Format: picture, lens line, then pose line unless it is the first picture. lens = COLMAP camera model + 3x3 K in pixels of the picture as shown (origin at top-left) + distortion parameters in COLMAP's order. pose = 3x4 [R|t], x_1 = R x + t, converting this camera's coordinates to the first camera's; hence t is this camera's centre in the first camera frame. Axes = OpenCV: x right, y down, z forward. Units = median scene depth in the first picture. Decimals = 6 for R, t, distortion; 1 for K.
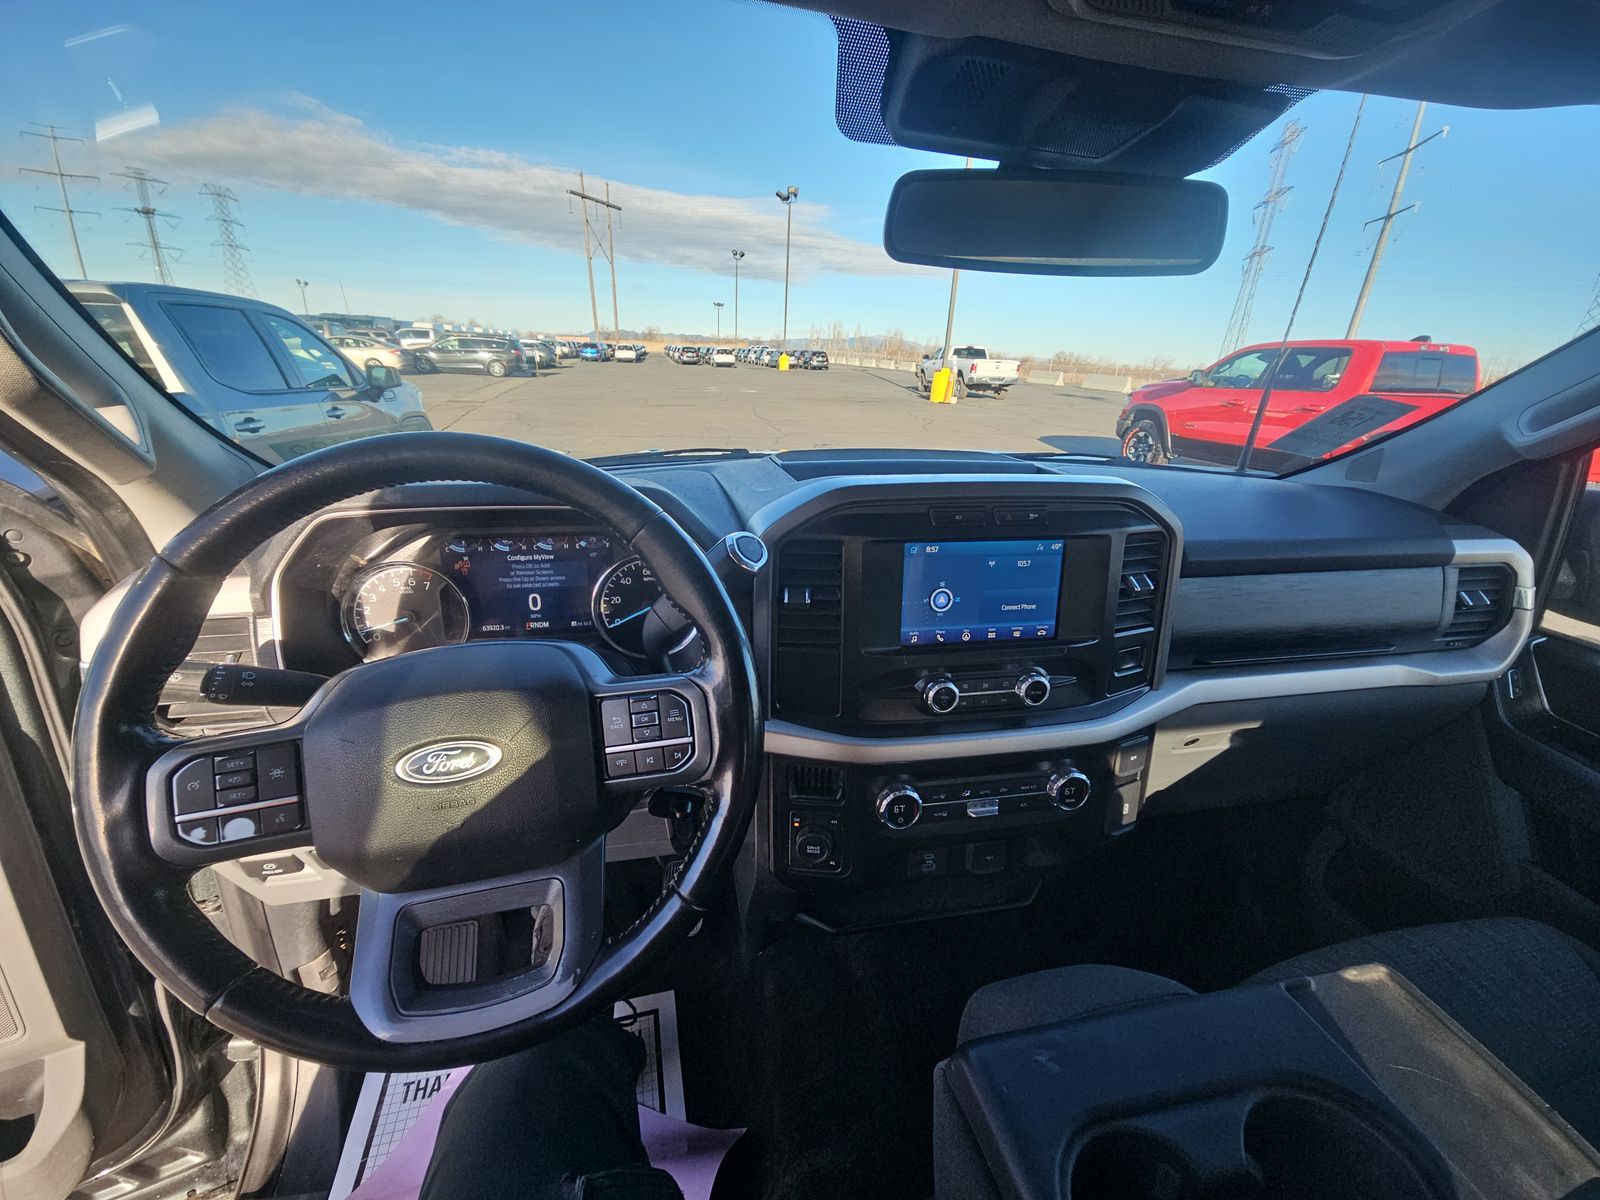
lens RADIAL K [[648.2, 0, 800.0], [0, 648.2, 600.0], [0, 0, 1]] dist [0.001130, -0.005123]
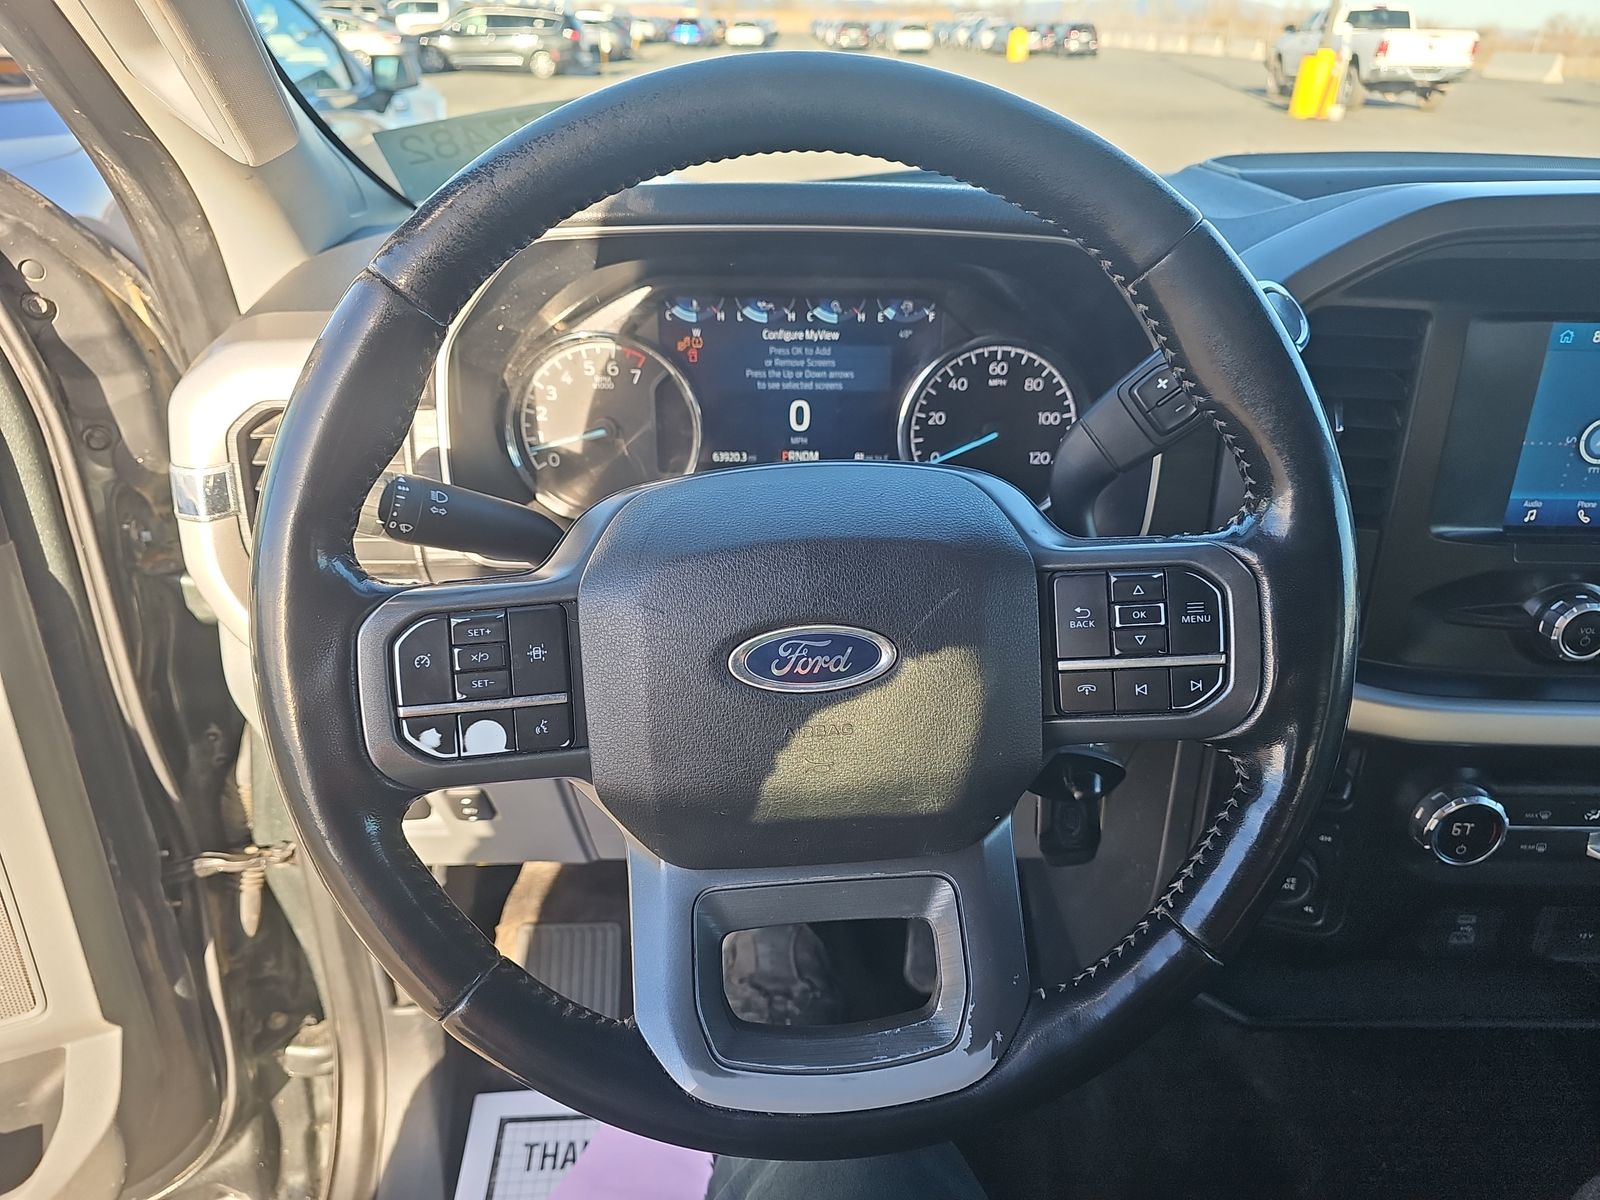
lens RADIAL K [[1068.8, 0, 800.0], [0, 1068.8, 600.0], [0, 0, 1]] dist [0.008281, -0.003963]
pose [[0.980922, 0.073908, -0.179803, -0.229517], [-0.051274, 0.990522, 0.127428, 0.046441], [0.187516, -0.115778, 0.975414, 0.049253]]
